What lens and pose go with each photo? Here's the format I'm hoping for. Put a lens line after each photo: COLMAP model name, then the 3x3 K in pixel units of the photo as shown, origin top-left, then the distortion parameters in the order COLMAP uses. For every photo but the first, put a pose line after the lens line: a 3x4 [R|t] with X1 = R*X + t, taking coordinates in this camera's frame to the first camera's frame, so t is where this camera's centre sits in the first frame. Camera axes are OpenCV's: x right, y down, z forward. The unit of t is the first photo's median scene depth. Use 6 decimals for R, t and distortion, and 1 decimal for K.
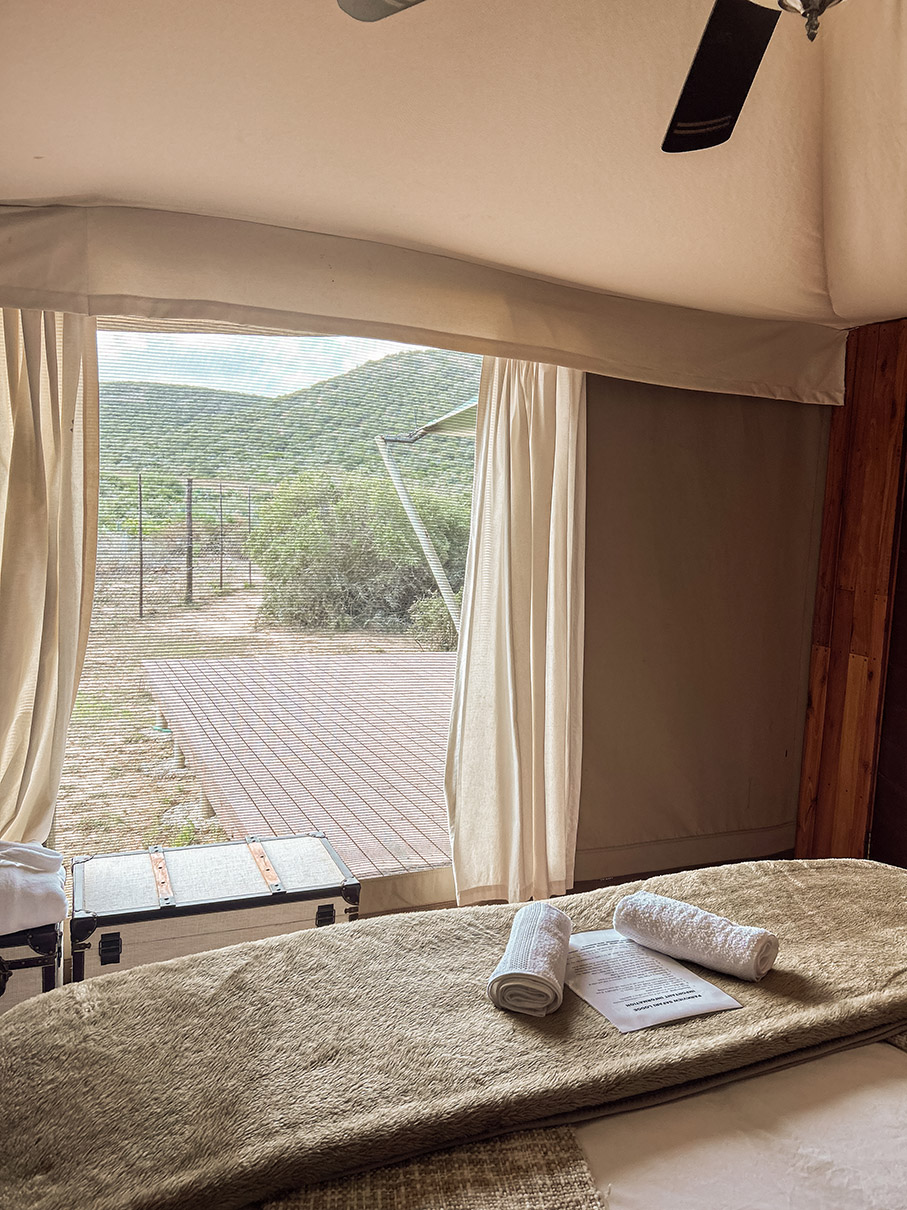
lens RADIAL K [[915.5, 0, 453.5], [0, 915.5, 605.0], [0, 0, 1]] dist [0.054418, -0.063764]
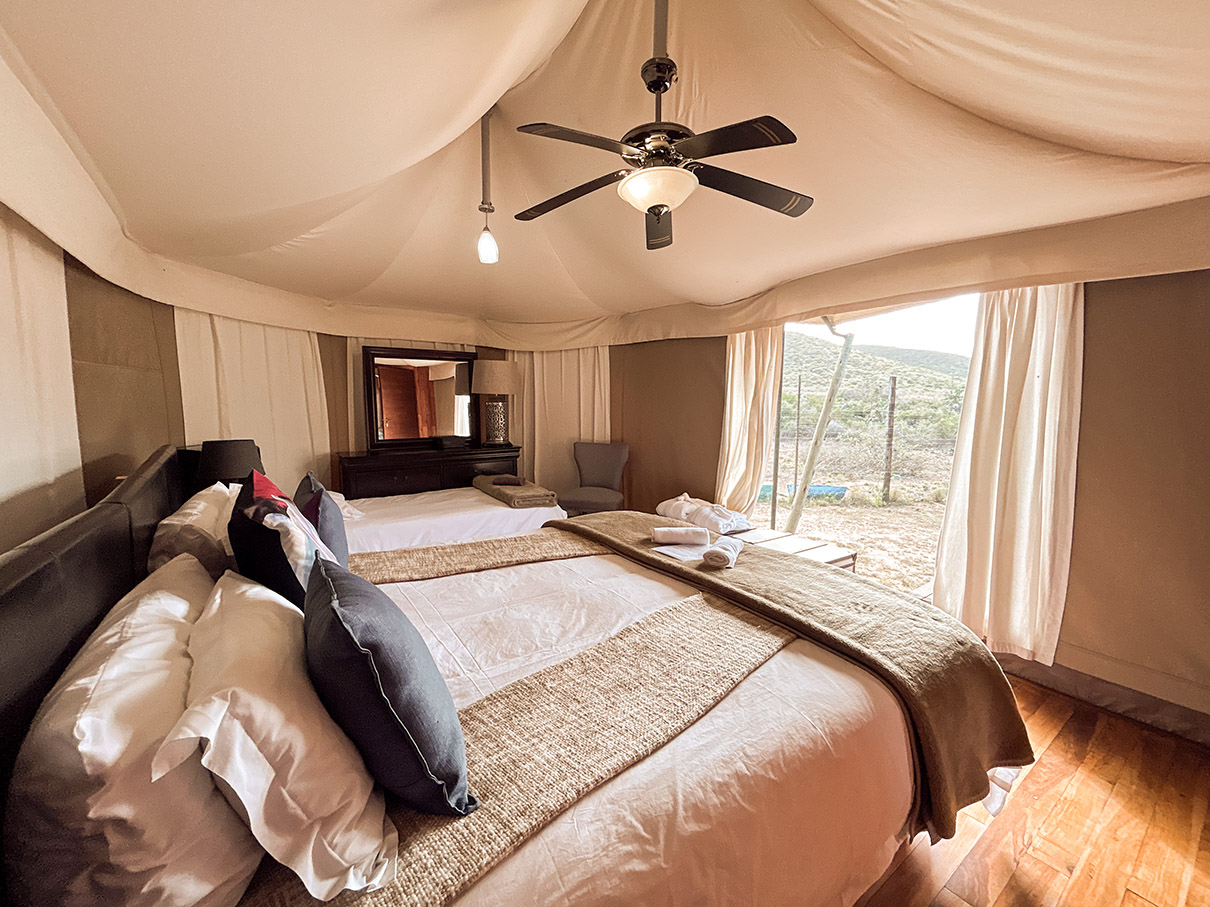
lens RADIAL K [[493.8, 0, 607.4], [0, 493.8, 450.8], [0, 0, 1]] dist [-0.001239, 0.000259]
pose [[0.195578, 0.055287, -0.979128, 0.742236], [-0.102758, 0.994069, 0.035604, 0.037926], [0.975290, 0.093650, 0.200100, 0.205444]]
